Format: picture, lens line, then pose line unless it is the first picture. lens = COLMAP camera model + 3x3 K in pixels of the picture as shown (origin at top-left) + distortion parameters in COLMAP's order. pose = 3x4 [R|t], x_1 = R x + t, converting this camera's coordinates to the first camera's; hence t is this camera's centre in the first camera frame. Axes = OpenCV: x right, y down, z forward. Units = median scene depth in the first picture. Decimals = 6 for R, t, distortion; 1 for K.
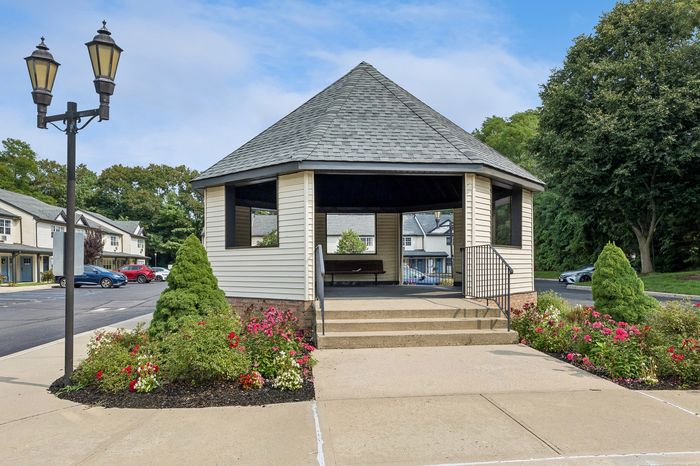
lens RADIAL K [[500.0, 0, 348.2], [0, 500.0, 269.5], [0, 0, 1]] dist [-0.003177, -0.001223]
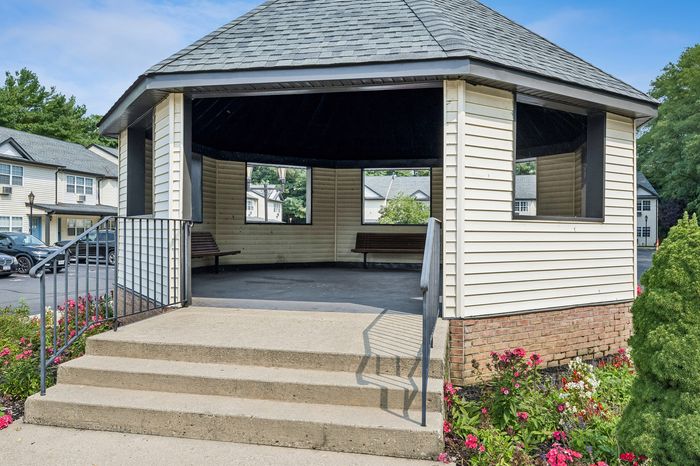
lens RADIAL K [[538.2, 0, 350.0], [0, 538.2, 233.0], [0, 0, 1]] dist [0.003708, 0.002491]
pose [[0.954893, 0.015631, -0.296538, 0.059177], [-0.017232, 0.999848, -0.002785, -0.005422], [0.296450, 0.007769, 0.955017, 0.082101]]
